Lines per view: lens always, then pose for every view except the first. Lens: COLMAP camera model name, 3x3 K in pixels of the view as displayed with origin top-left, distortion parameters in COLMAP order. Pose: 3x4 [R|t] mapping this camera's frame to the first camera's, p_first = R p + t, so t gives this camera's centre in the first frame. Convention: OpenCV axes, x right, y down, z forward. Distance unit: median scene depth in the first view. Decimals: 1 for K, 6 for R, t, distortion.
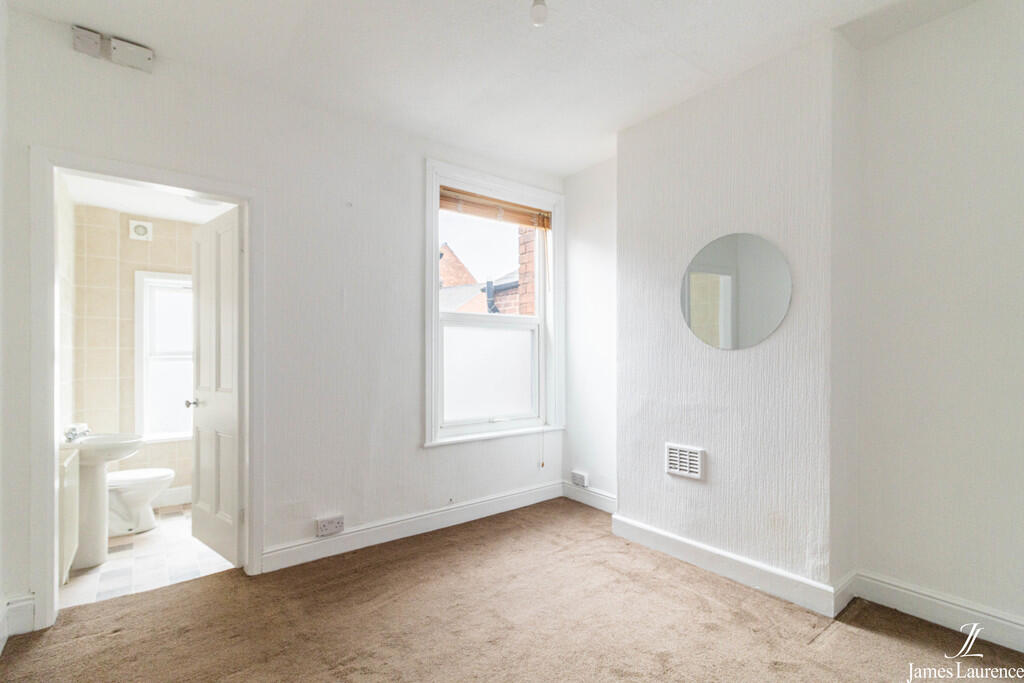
lens RADIAL K [[471.3, 0, 512.0], [0, 471.3, 341.5], [0, 0, 1]] dist [0.004400, 0.000458]
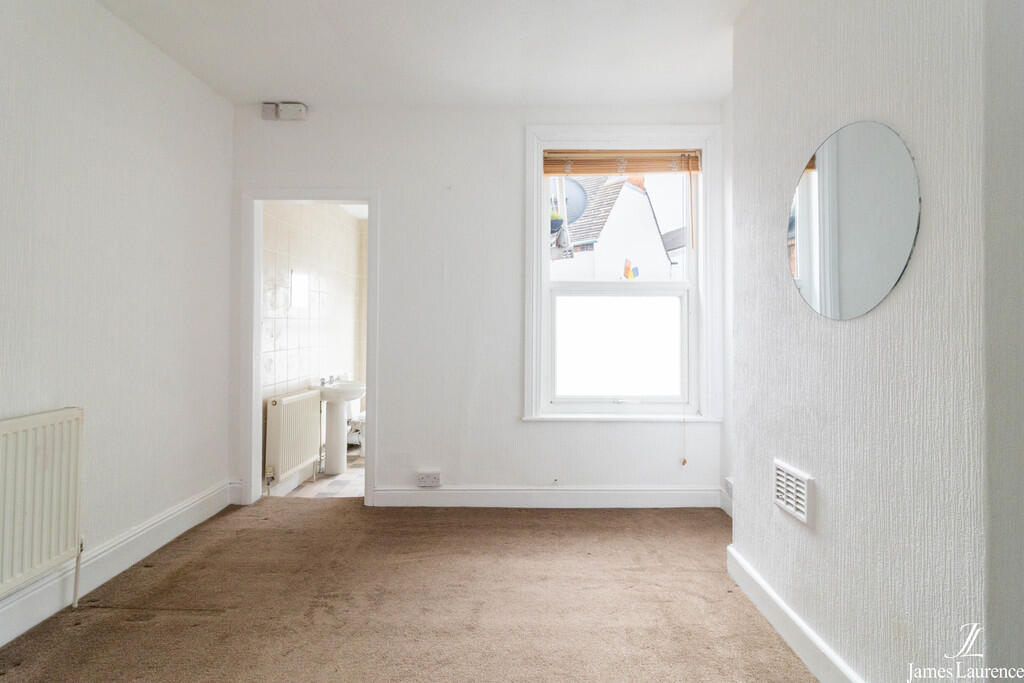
lens RADIAL K [[469.7, 0, 512.6], [0, 469.7, 308.9], [0, 0, 1]] dist [0.001637, -0.000048]
pose [[0.790115, -0.017397, -0.612712, 0.451819], [0.012006, 0.999845, -0.012906, 0.005791], [0.612841, 0.002842, 0.790201, 0.243744]]
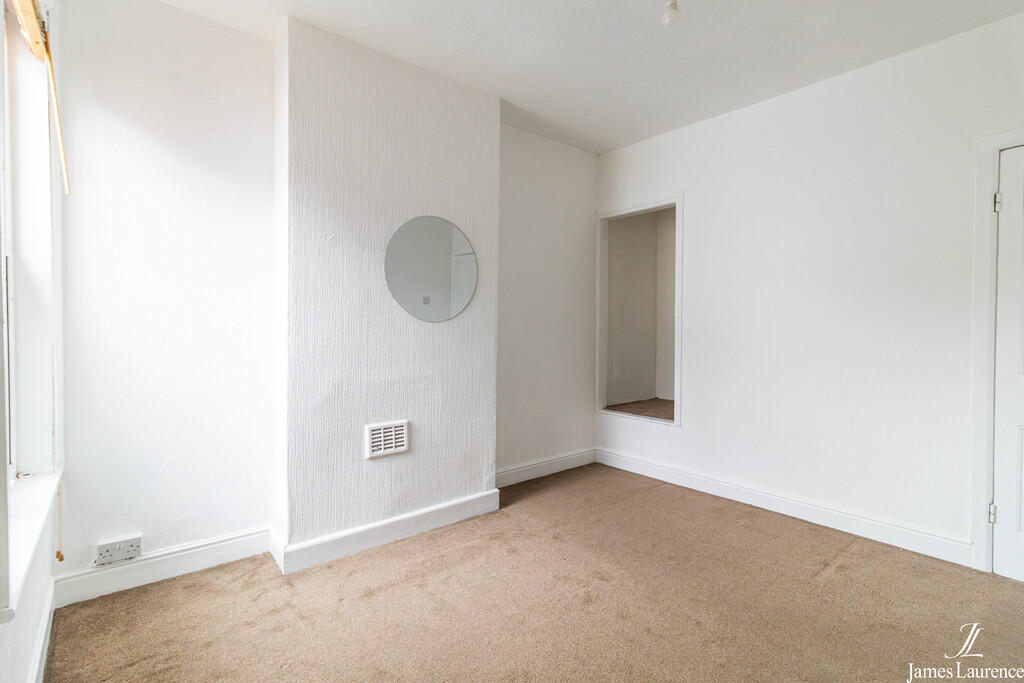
lens RADIAL K [[471.3, 0, 512.0], [0, 471.3, 341.5], [0, 0, 1]] dist [0.004400, 0.000458]
pose [[-0.039754, -0.022031, 0.998967, -0.562799], [-0.033045, 0.999239, 0.020722, 0.032611], [-0.998663, -0.032187, -0.040452, 0.779741]]
